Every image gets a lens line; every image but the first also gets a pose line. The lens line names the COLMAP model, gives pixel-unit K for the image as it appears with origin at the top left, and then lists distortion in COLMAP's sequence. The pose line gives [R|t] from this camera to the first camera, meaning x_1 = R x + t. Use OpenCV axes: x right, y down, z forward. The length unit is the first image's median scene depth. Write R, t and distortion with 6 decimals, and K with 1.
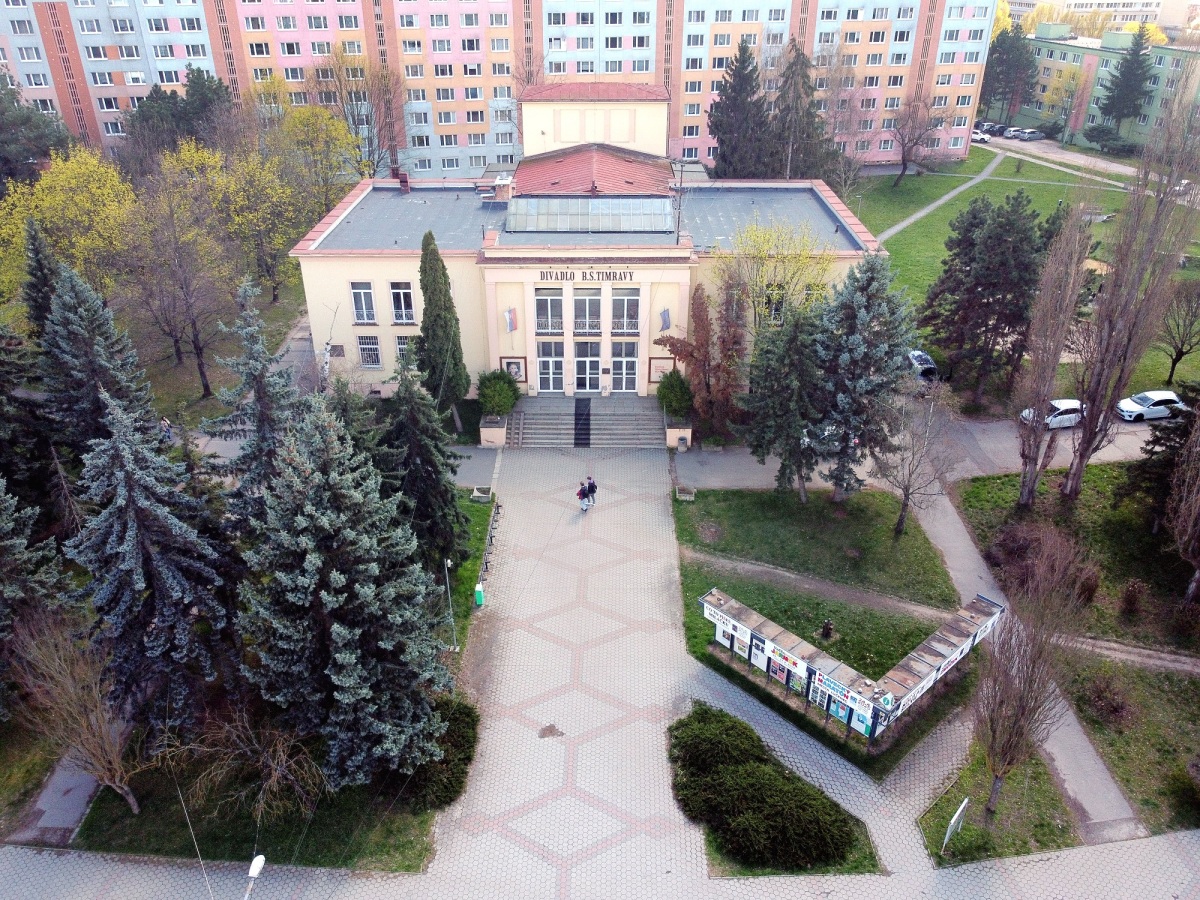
lens RADIAL K [[910.6, 0, 600.0], [0, 910.6, 450.0], [0, 0, 1]] dist [0.007442, -0.005663]
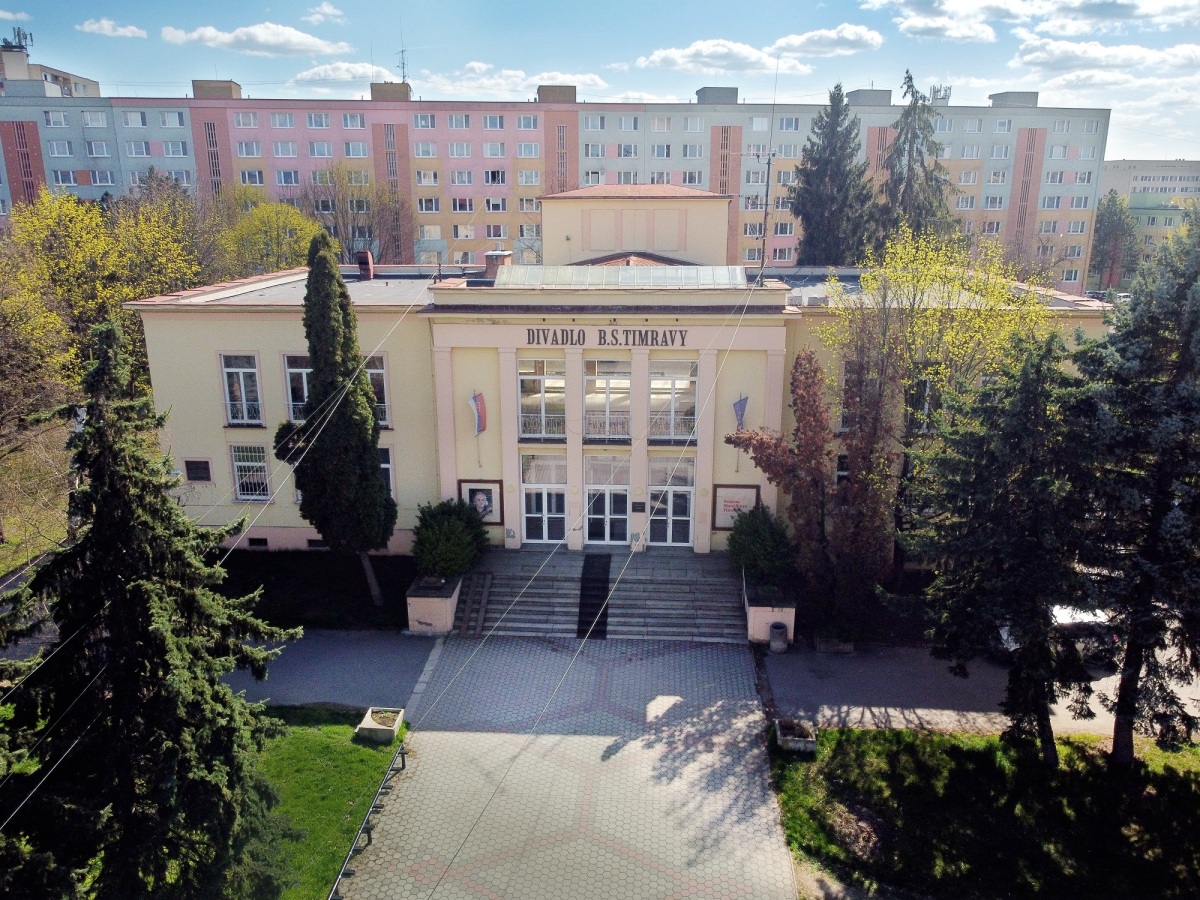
lens RADIAL K [[910.6, 0, 600.0], [0, 910.6, 450.0], [0, 0, 1]] dist [0.007442, -0.005663]
pose [[0.998563, 0.013350, -0.051893, 0.011603], [-0.025131, 0.972026, -0.233523, 0.013923], [0.047324, 0.234492, 0.970966, 0.425957]]
